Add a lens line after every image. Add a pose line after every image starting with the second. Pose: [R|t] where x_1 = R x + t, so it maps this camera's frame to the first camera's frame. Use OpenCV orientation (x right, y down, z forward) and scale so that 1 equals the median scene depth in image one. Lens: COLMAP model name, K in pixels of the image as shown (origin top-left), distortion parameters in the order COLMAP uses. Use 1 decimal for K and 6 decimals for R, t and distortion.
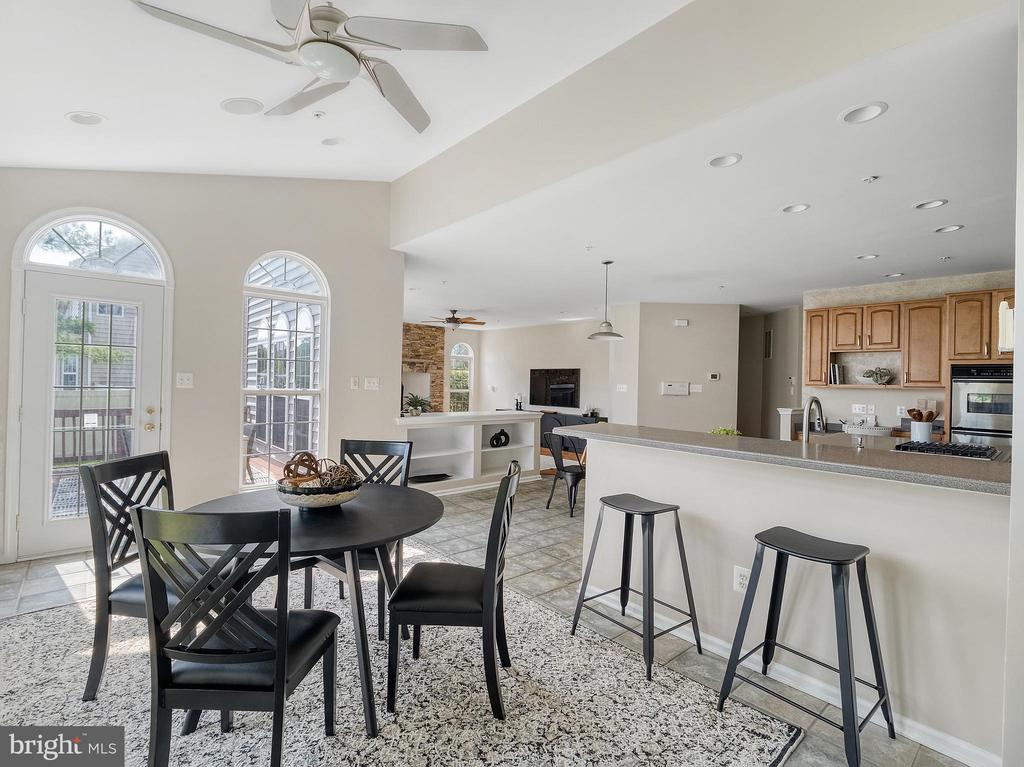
lens RADIAL K [[486.8, 0, 512.0], [0, 486.8, 383.5], [0, 0, 1]] dist [-0.000605, -0.000083]
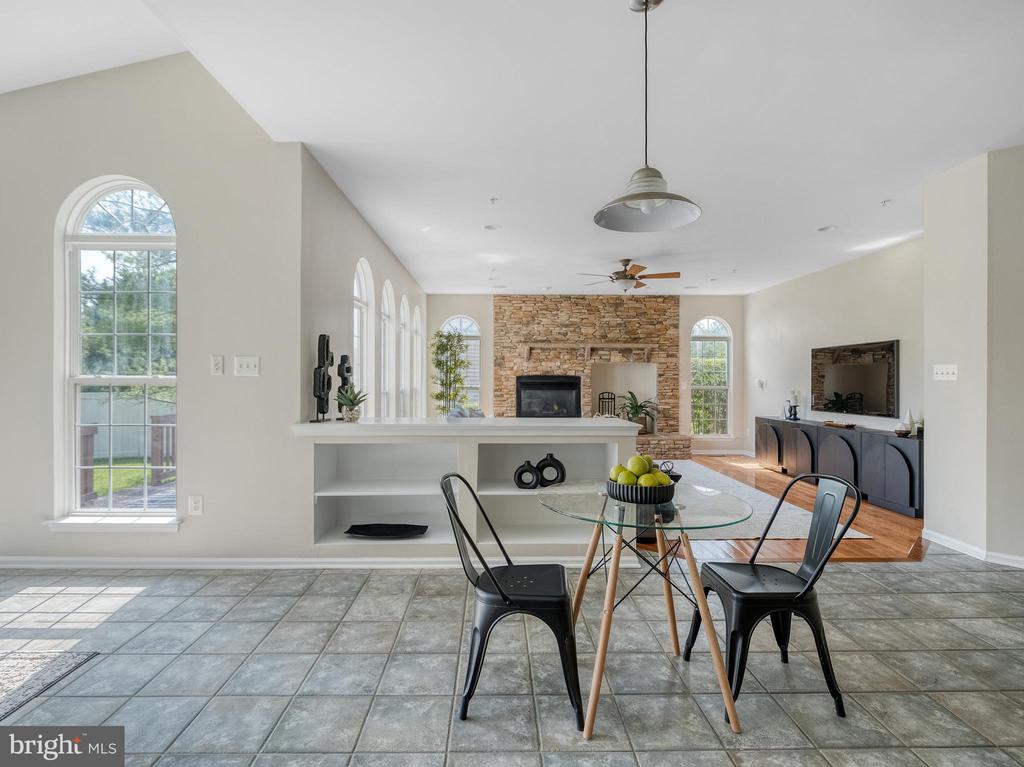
lens RADIAL K [[523.8, 0, 512.0], [0, 523.8, 383.5], [0, 0, 1]] dist [0.001119, 0.000153]
pose [[0.767166, -0.014359, -0.641288, 0.163631], [0.011206, 0.999897, -0.008983, 0.013434], [0.641351, -0.000295, 0.767248, 0.298517]]
